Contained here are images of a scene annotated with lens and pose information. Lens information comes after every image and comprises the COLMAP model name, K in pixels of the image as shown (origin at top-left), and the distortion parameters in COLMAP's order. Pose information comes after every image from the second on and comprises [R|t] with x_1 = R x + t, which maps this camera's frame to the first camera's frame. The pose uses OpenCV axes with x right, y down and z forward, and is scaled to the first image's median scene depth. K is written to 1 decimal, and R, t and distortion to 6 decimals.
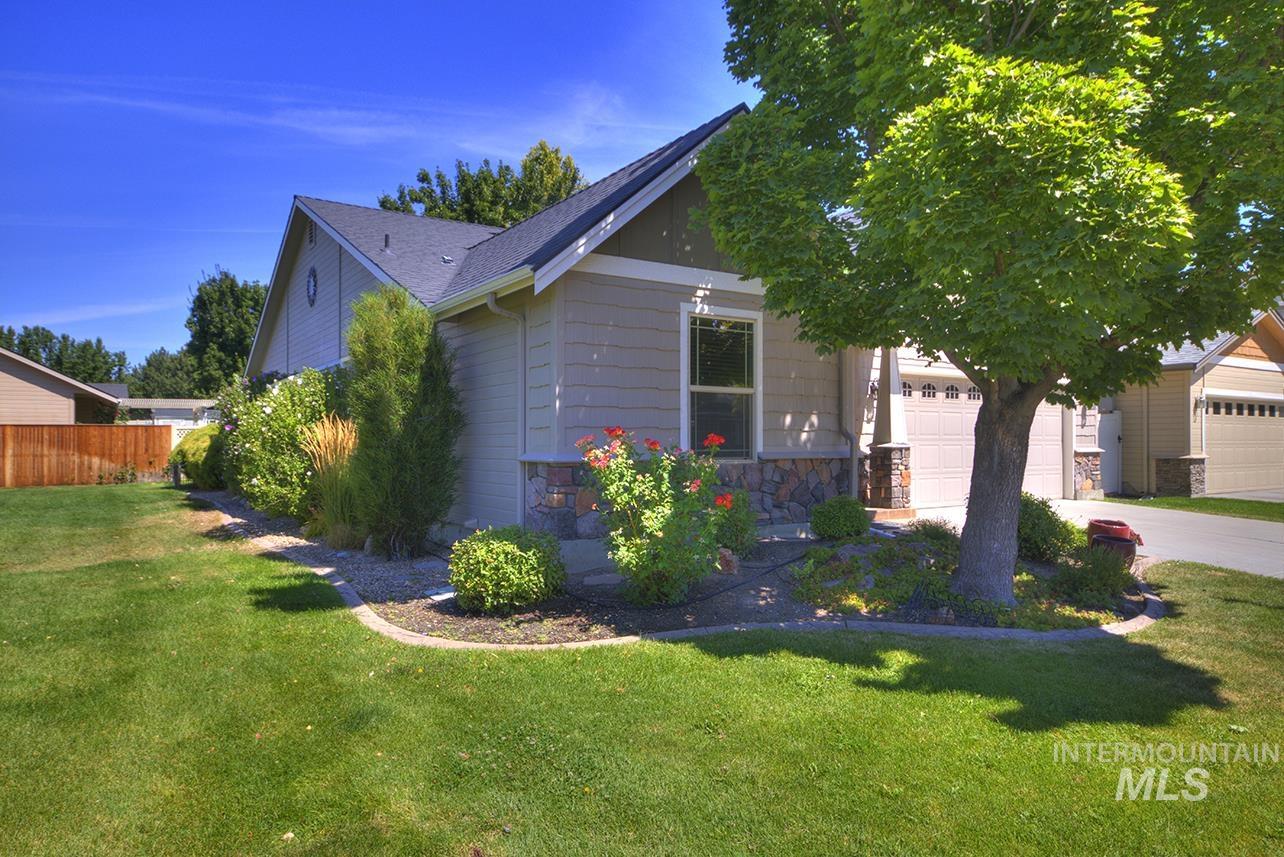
lens RADIAL K [[780.2, 0, 690.0], [0, 780.2, 432.9], [0, 0, 1]] dist [0.009118, 0.002181]
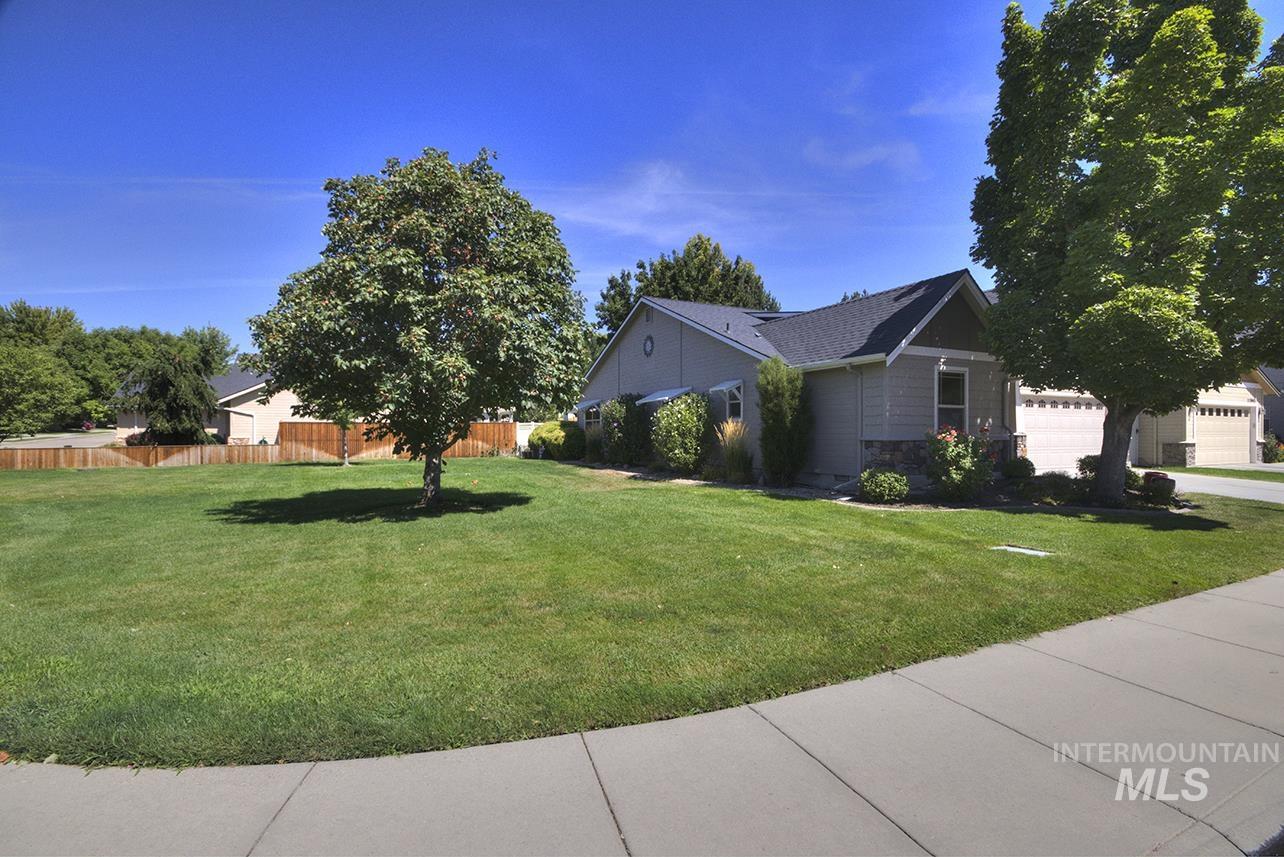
lens RADIAL K [[611.9, 0, 646.9], [0, 611.9, 433.1], [0, 0, 1]] dist [0.014005, -0.012089]
pose [[0.993018, 0.002348, -0.117941, -0.577070], [-0.001399, 0.999966, 0.008135, 0.003386], [0.117956, -0.007913, 0.992987, -0.717462]]
